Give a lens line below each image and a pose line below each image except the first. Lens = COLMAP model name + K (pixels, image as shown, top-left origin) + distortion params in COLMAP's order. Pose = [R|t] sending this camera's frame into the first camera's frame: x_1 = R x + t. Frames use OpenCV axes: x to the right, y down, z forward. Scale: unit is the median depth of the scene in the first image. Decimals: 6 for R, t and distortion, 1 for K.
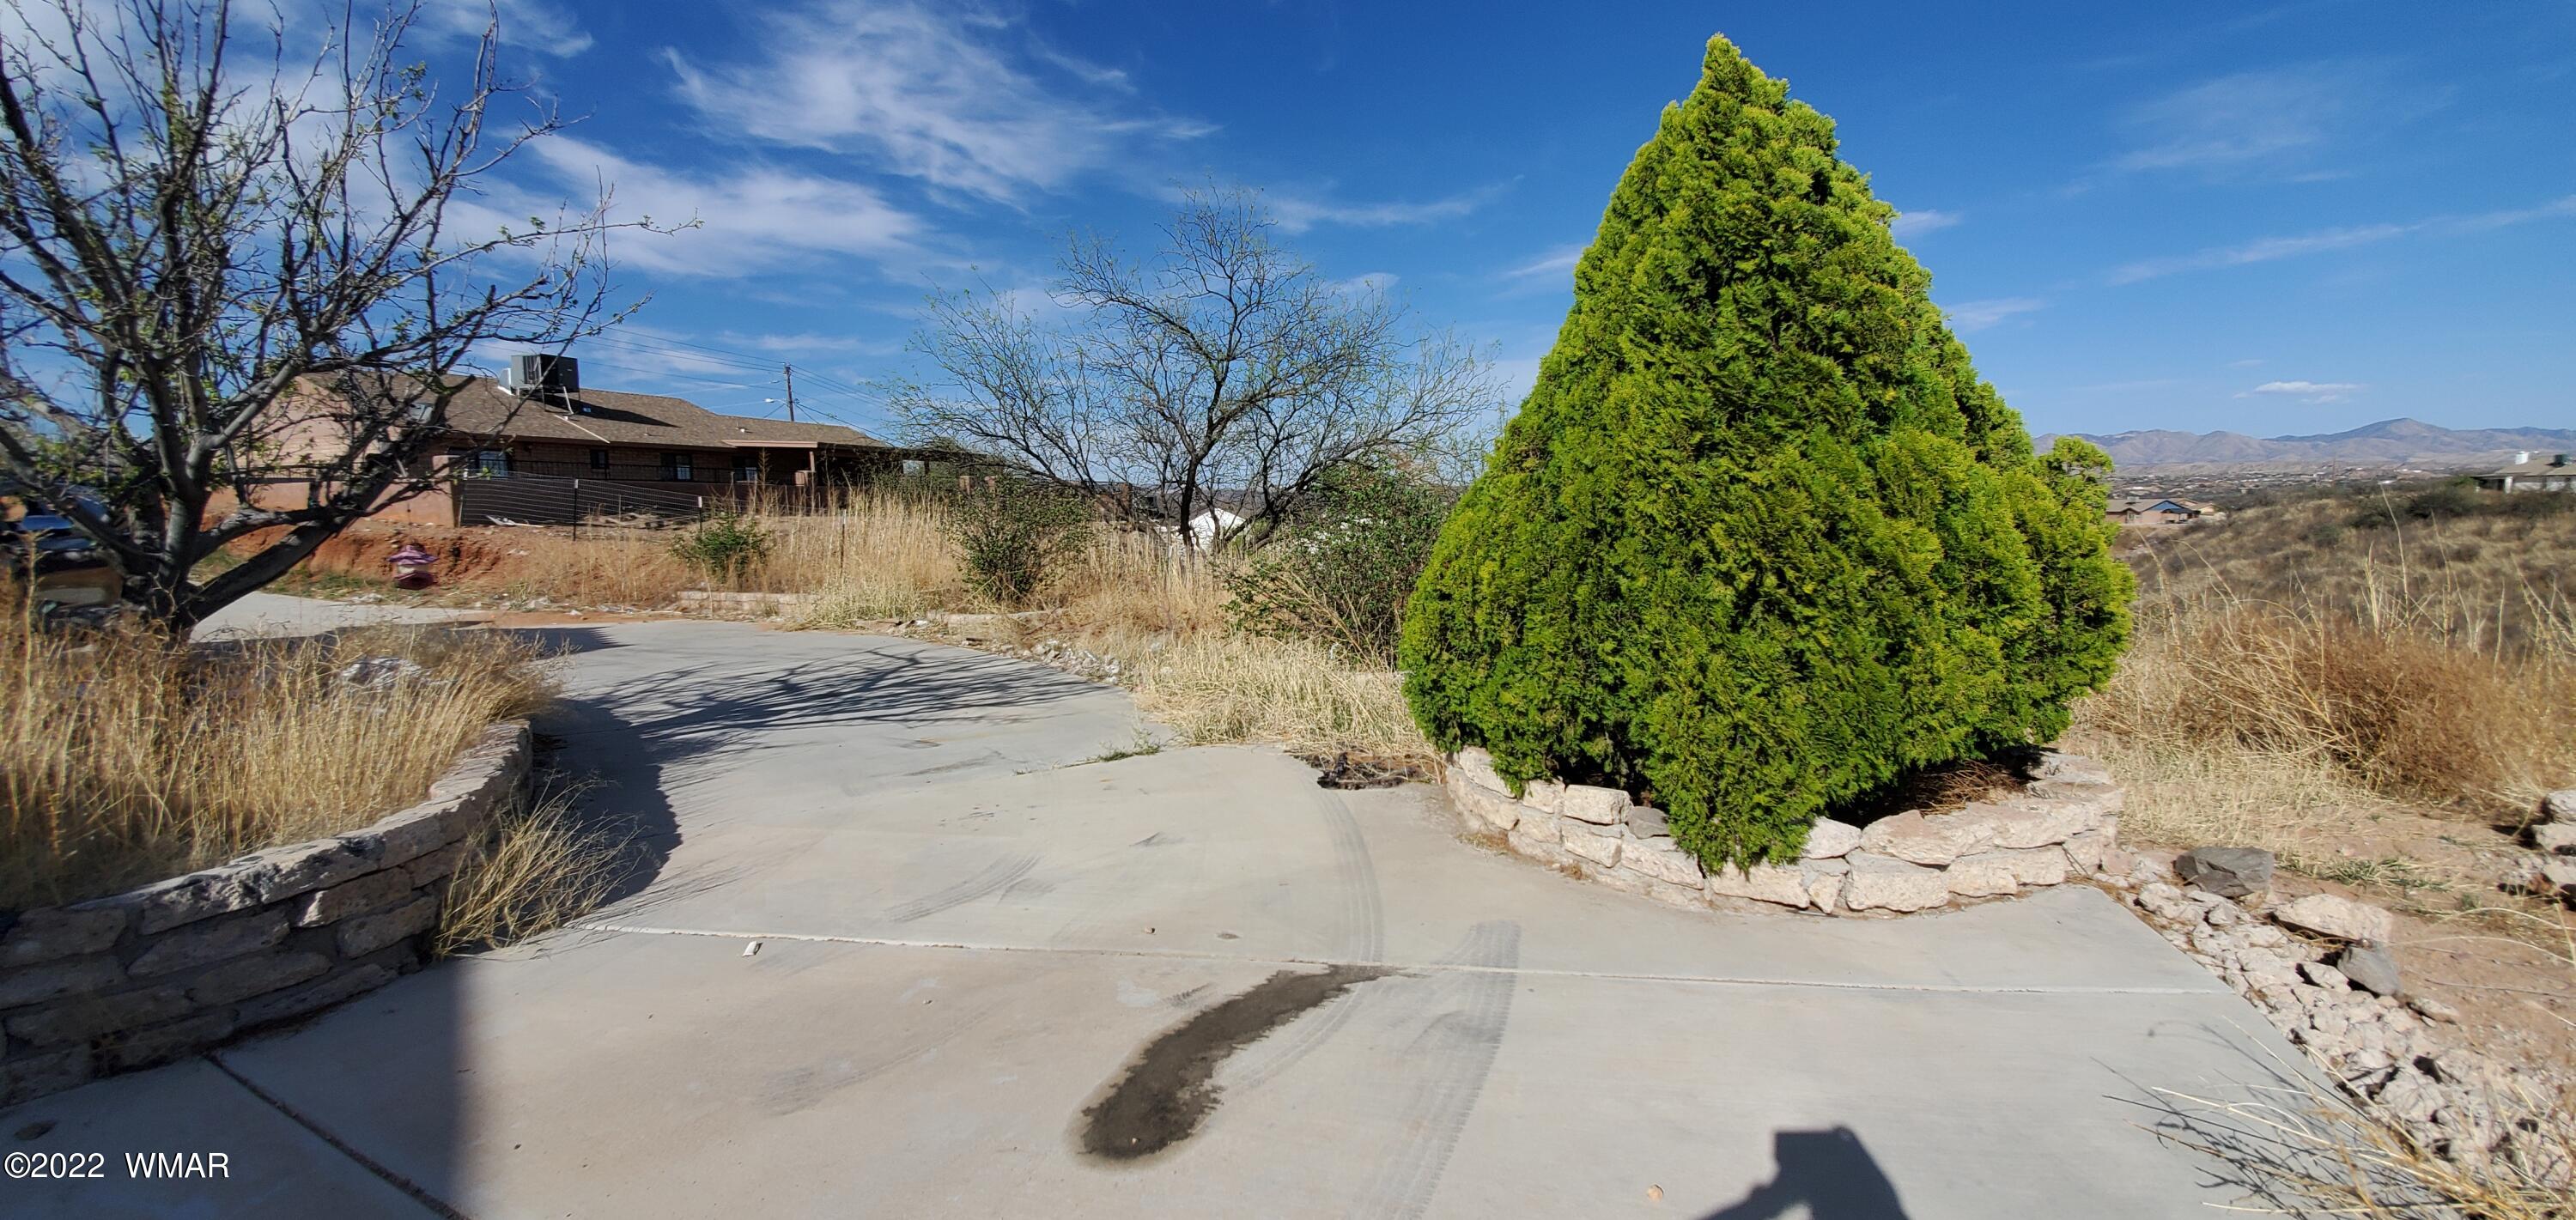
lens RADIAL K [[1019.5, 0, 1281.7], [0, 1019.5, 576.0], [0, 0, 1]] dist [0.001961, -0.012682]
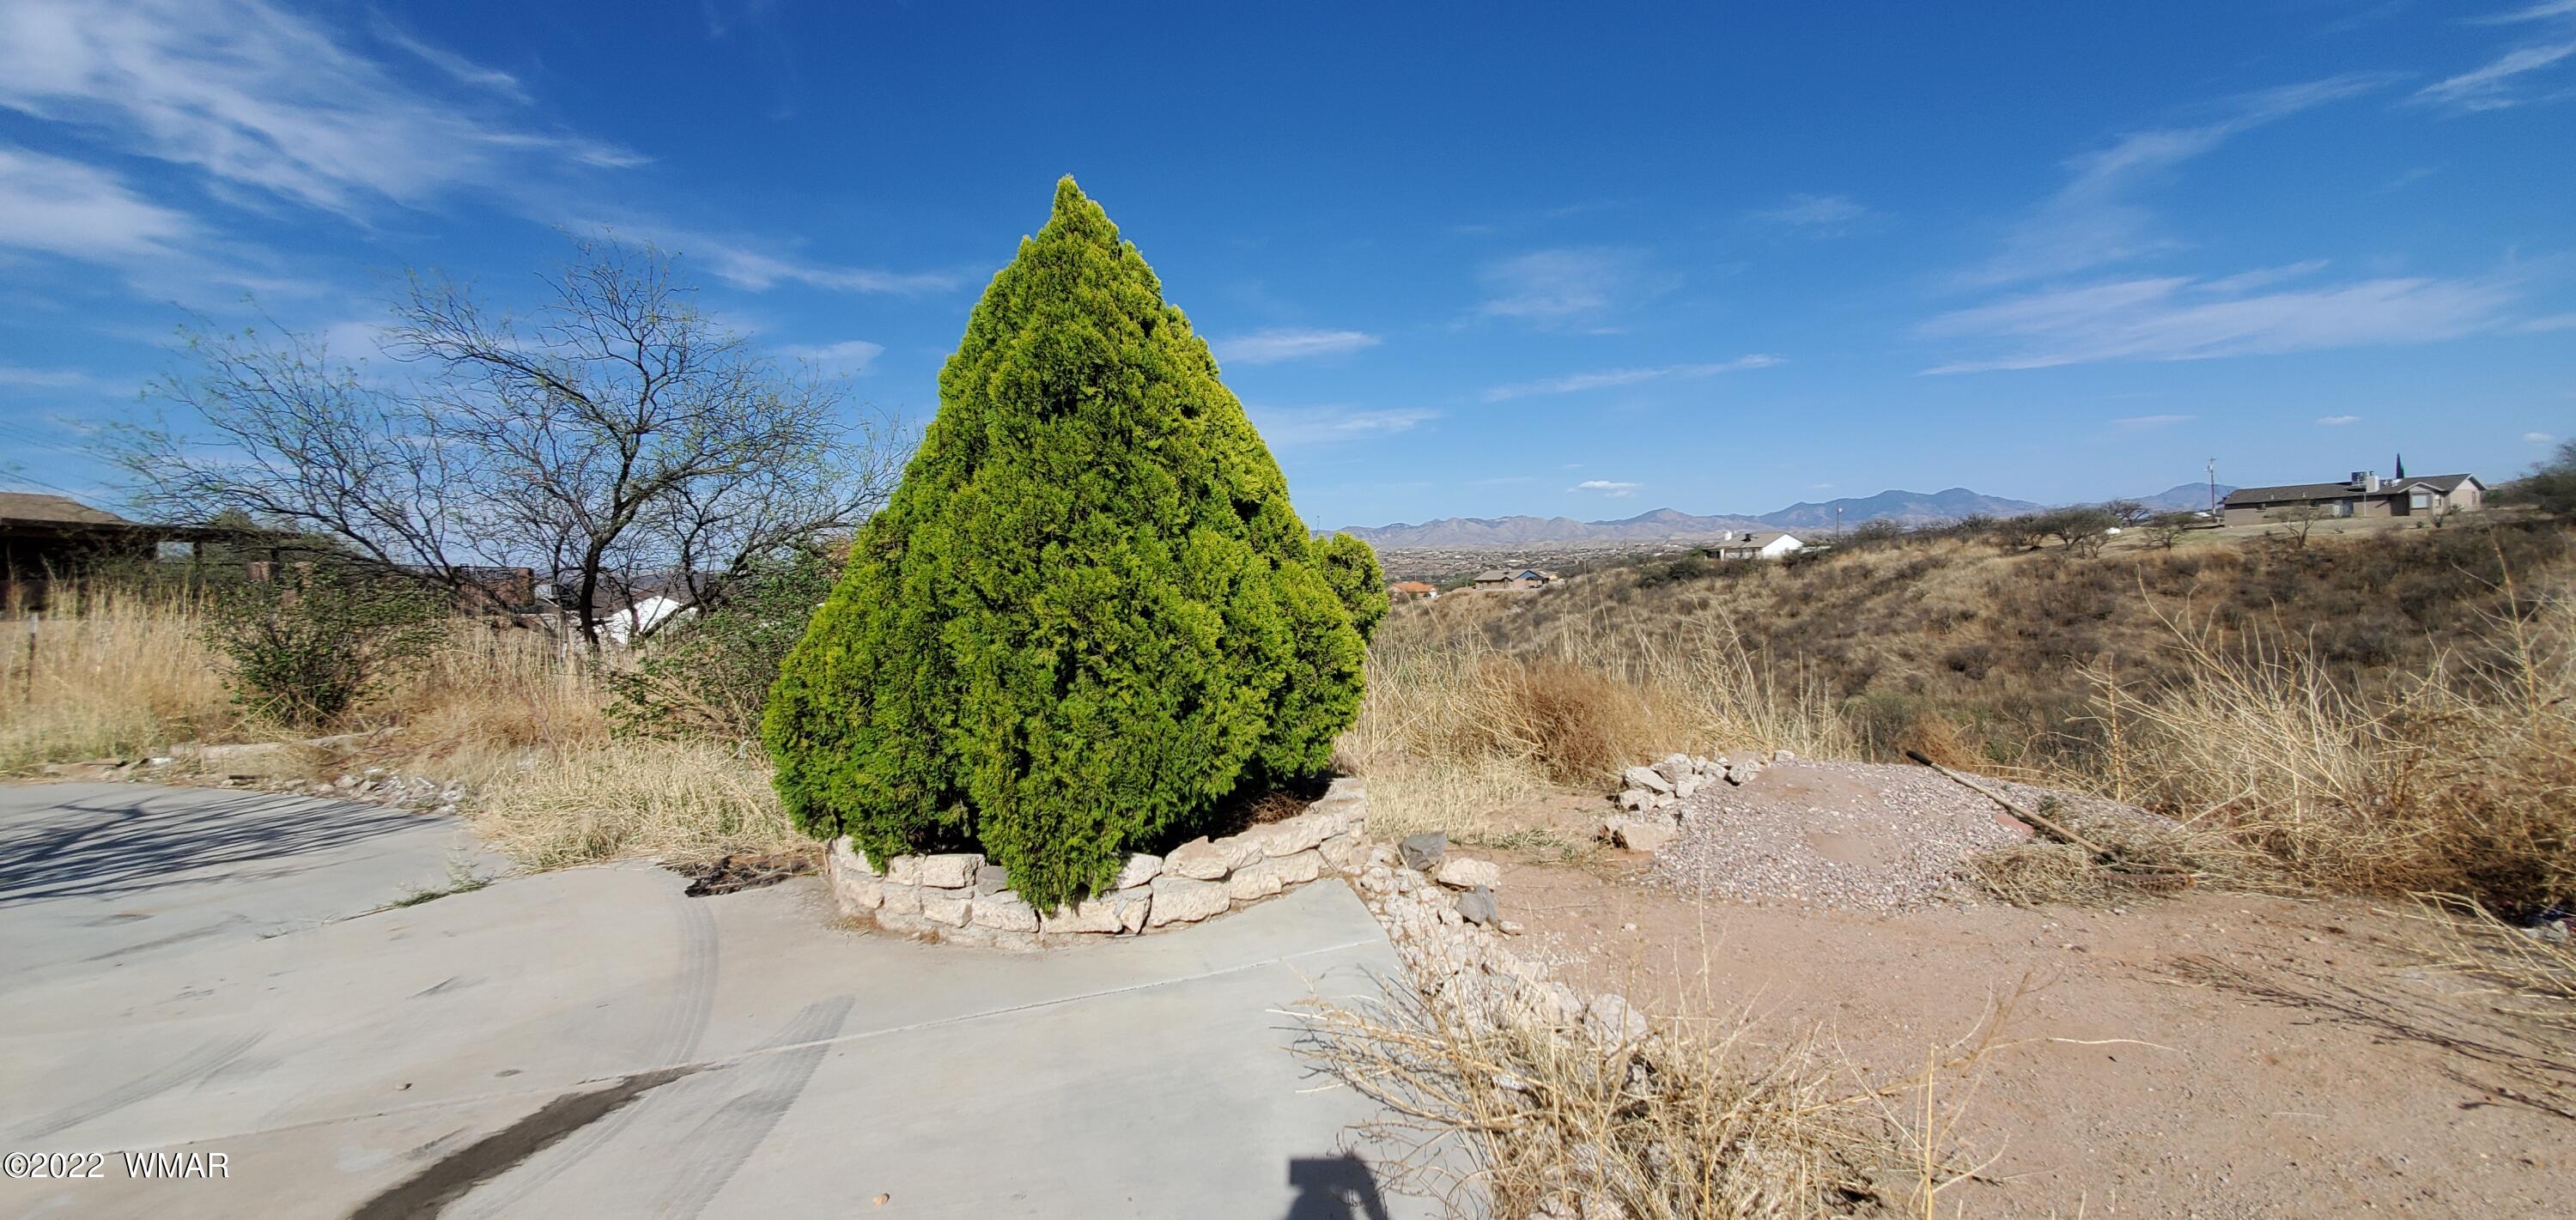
lens RADIAL K [[1013.7, 0, 1289.9], [0, 1013.7, 607.4], [0, 0, 1]] dist [0.015519, -0.018160]
pose [[0.885388, -0.029814, 0.463896, 0.076594], [0.050960, 0.998152, -0.033113, -0.000539], [-0.462051, 0.052958, 0.885271, -0.077593]]
